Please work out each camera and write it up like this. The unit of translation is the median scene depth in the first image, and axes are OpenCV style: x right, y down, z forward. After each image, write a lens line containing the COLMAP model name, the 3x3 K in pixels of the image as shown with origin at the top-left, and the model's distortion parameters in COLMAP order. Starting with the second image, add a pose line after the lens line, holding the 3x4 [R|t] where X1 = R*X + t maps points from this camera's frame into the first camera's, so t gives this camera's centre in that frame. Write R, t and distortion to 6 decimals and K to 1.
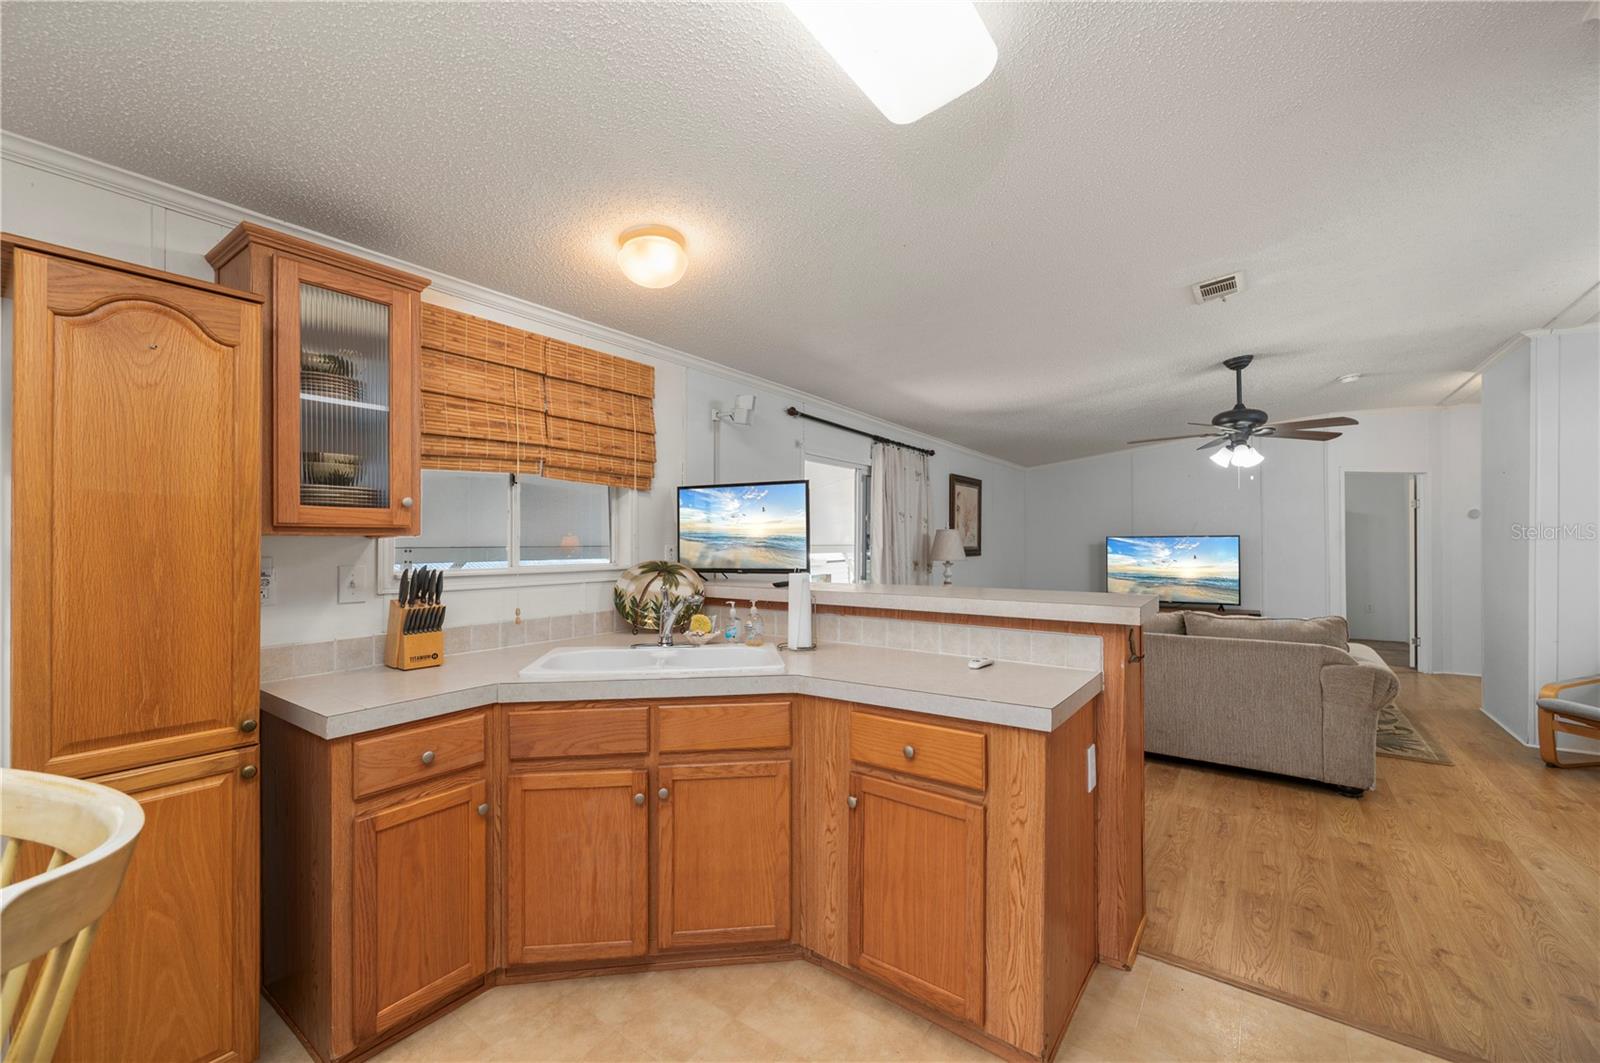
lens RADIAL K [[640.3, 0, 802.3], [0, 640.3, 536.7], [0, 0, 1]] dist [0.000429, 0.000198]
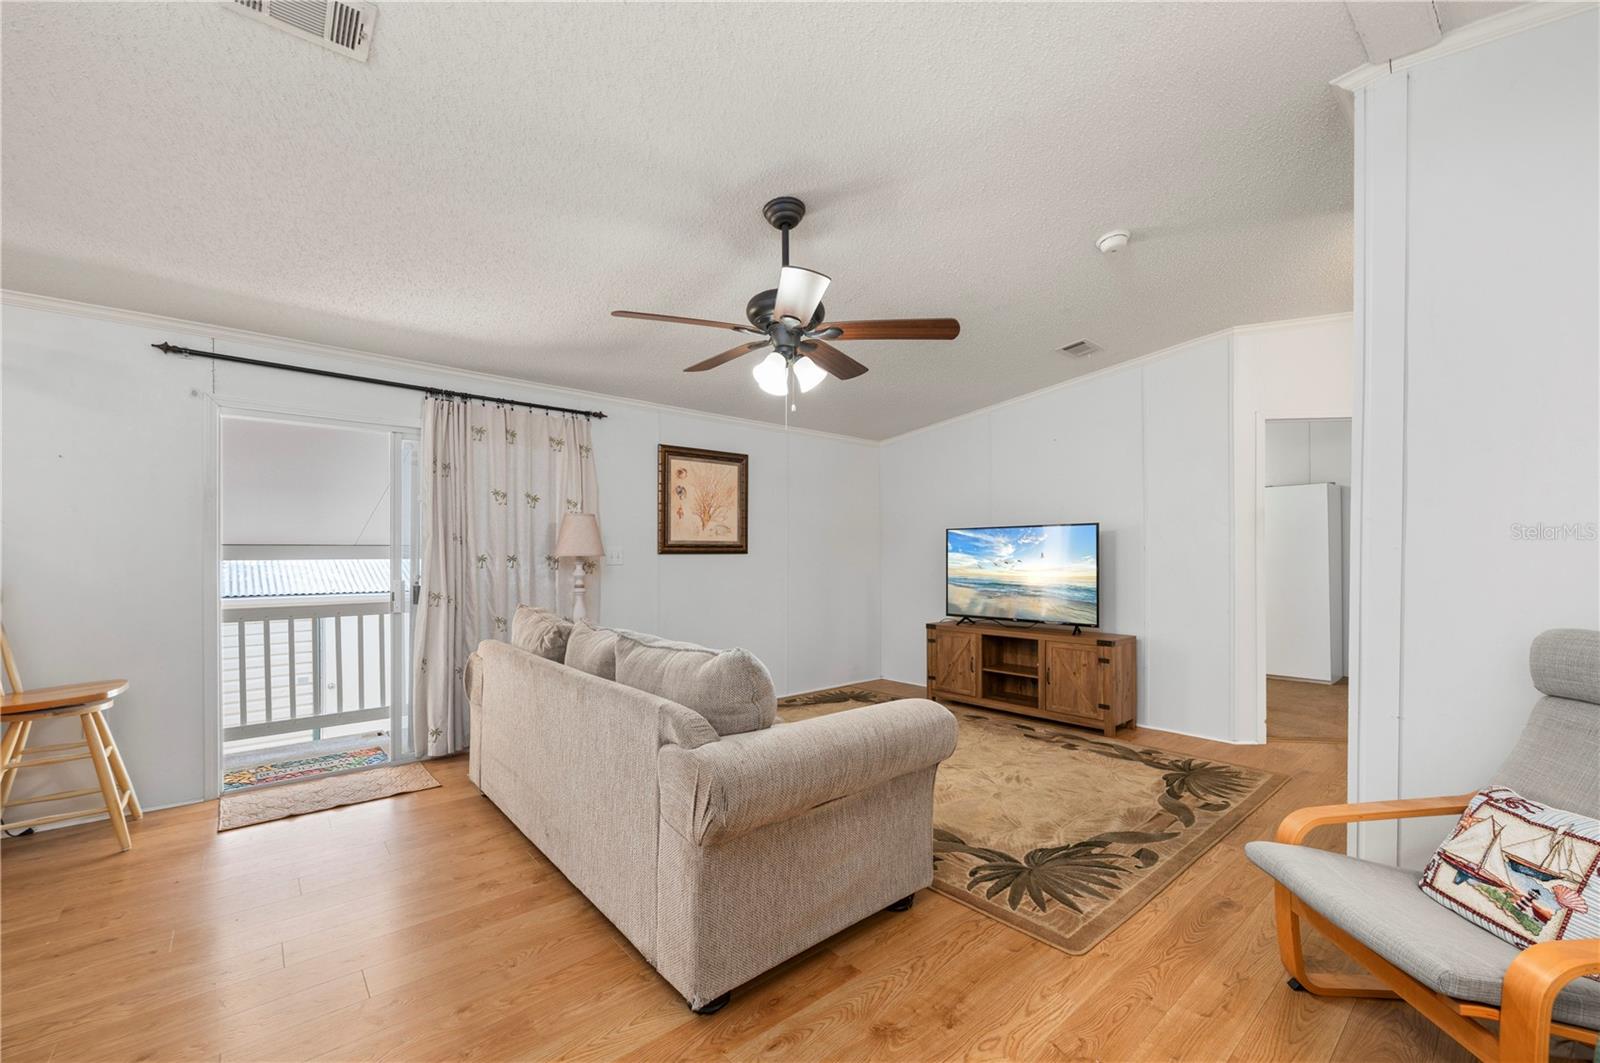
lens RADIAL K [[640.3, 0, 798.2], [0, 640.3, 558.9], [0, 0, 1]] dist [0.000429, 0.000198]
pose [[0.972266, 0.002506, -0.233863, 1.138397], [0.002262, 0.999795, 0.020118, 0.045854], [0.233866, -0.020088, 0.972061, 0.582449]]
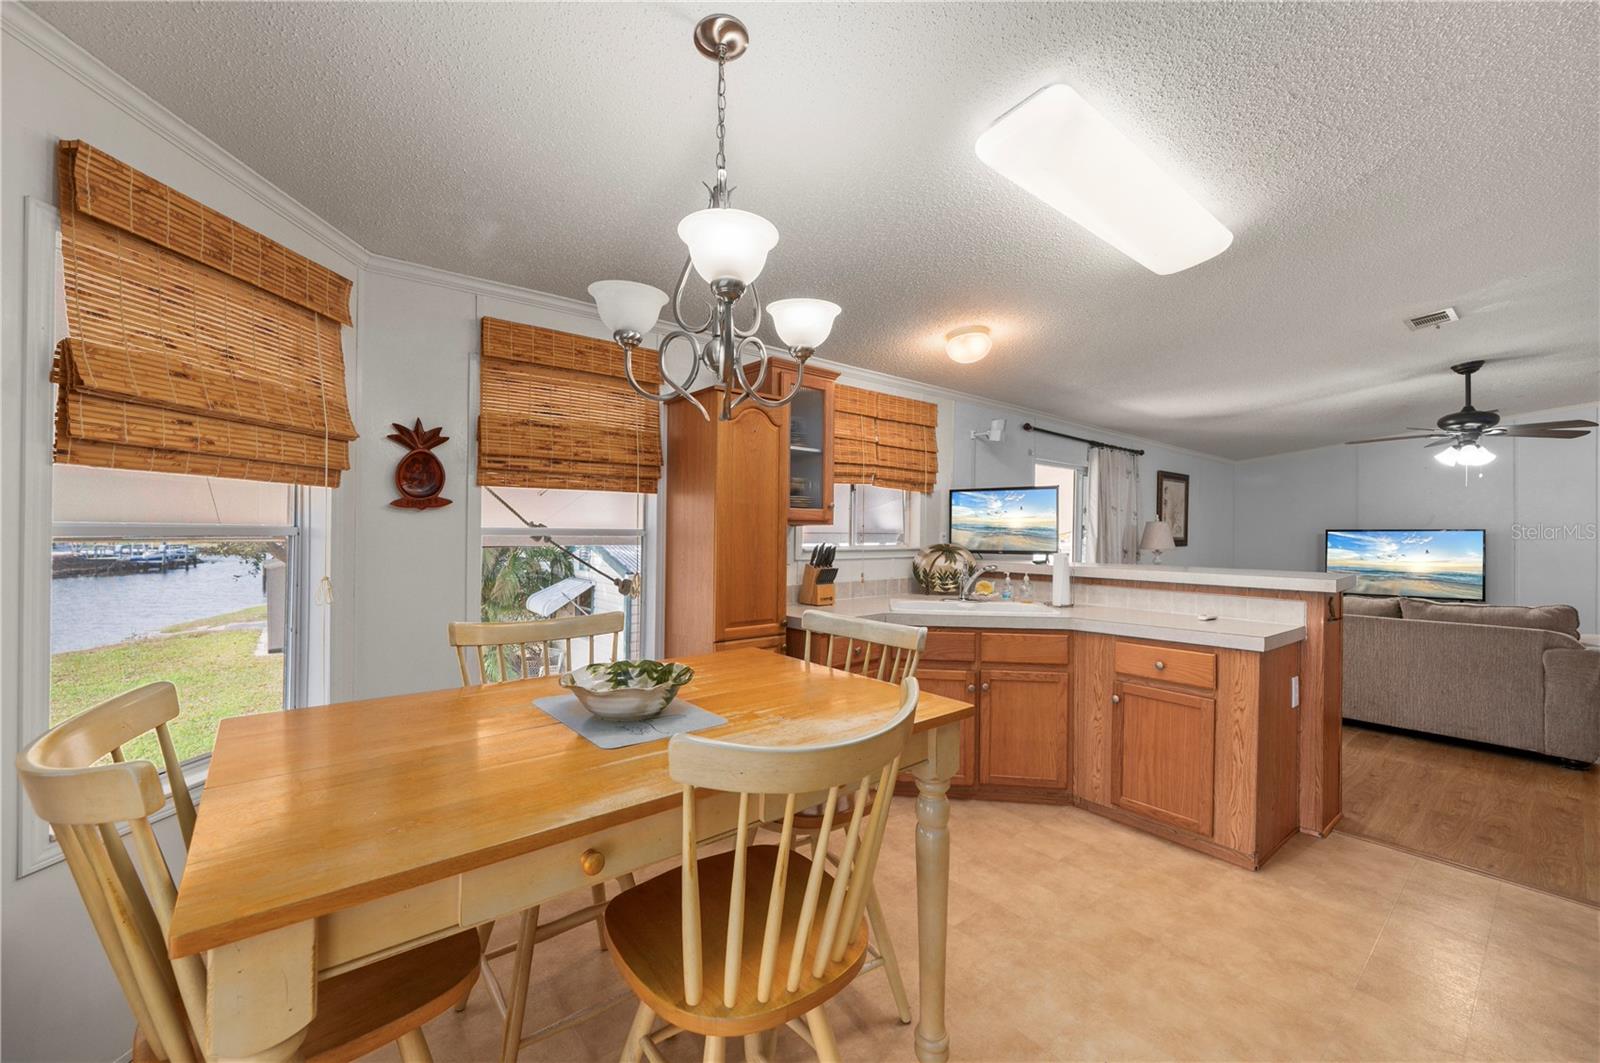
lens RADIAL K [[640.3, 0, 803.2], [0, 640.3, 531.0], [0, 0, 1]] dist [0.000429, 0.000198]
pose [[0.968918, 0.010427, -0.247161, -0.167951], [-0.008464, 0.999924, 0.009005, -0.000423], [0.247236, -0.006634, 0.968932, -0.418571]]
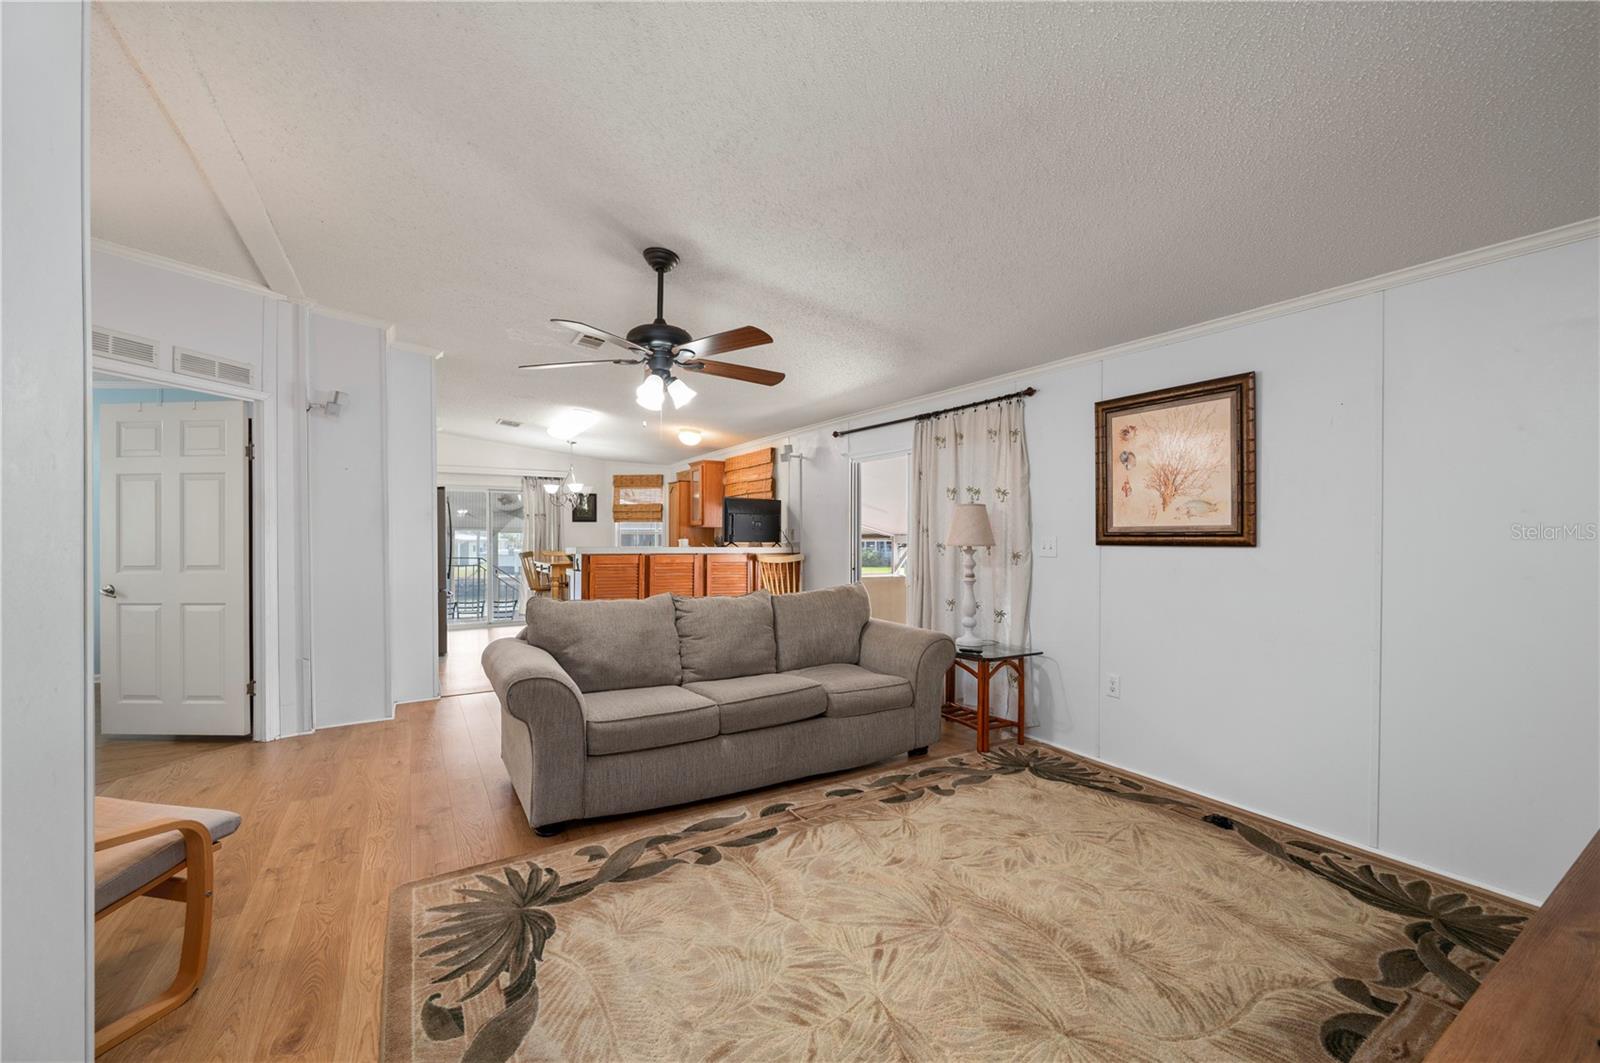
lens RADIAL K [[640.3, 0, 808.2], [0, 640.3, 543.2], [0, 0, 1]] dist [0.000429, 0.000198]
pose [[-0.374729, 0.007019, -0.927108, 1.746016], [0.005931, 0.999969, 0.005173, 0.051332], [0.927116, -0.003560, -0.374759, 1.936394]]
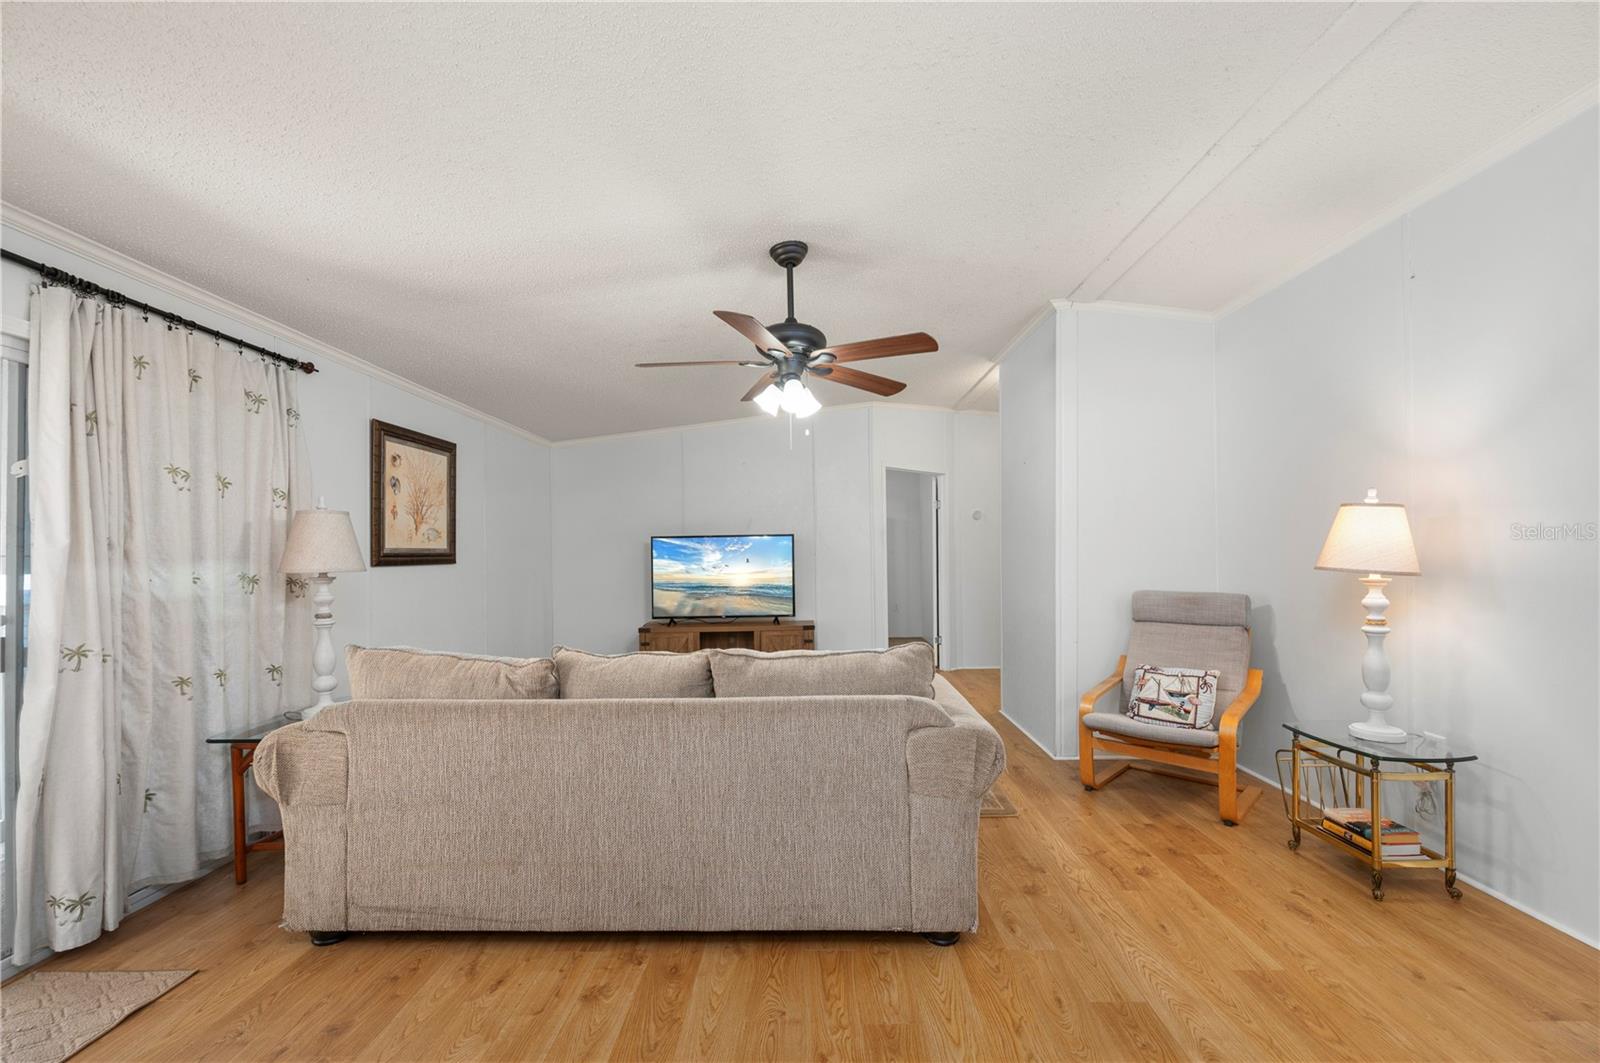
lens RADIAL K [[640.3, 0, 796.4], [0, 640.3, 552.5], [0, 0, 1]] dist [0.000429, 0.000198]
pose [[0.824531, -0.008279, 0.565756, 0.436116], [0.004884, 0.999960, 0.007516, 0.034310], [-0.565795, -0.003434, 0.824539, 0.632040]]
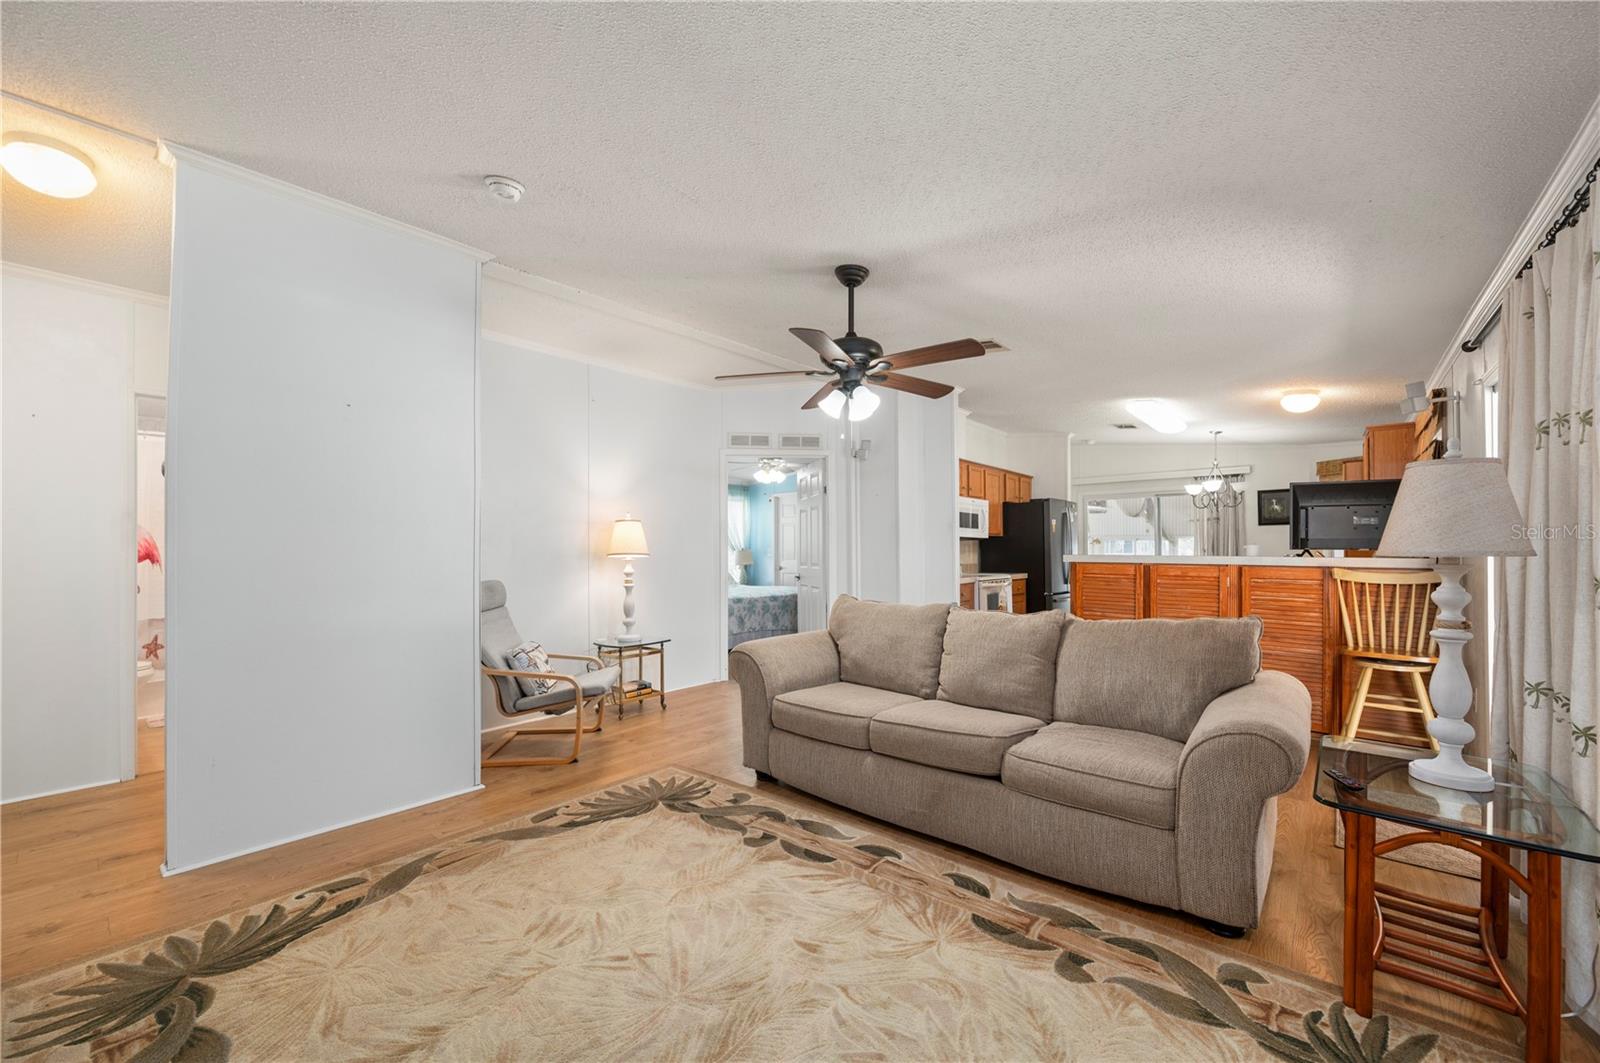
lens RADIAL K [[640.3, 0, 810.4], [0, 640.3, 547.1], [0, 0, 1]] dist [0.000429, 0.000198]
pose [[-0.998008, 0.001978, 0.063053, 0.937307], [0.001434, 0.999961, -0.008669, 0.061000], [-0.063068, -0.008562, -0.997973, 2.368579]]
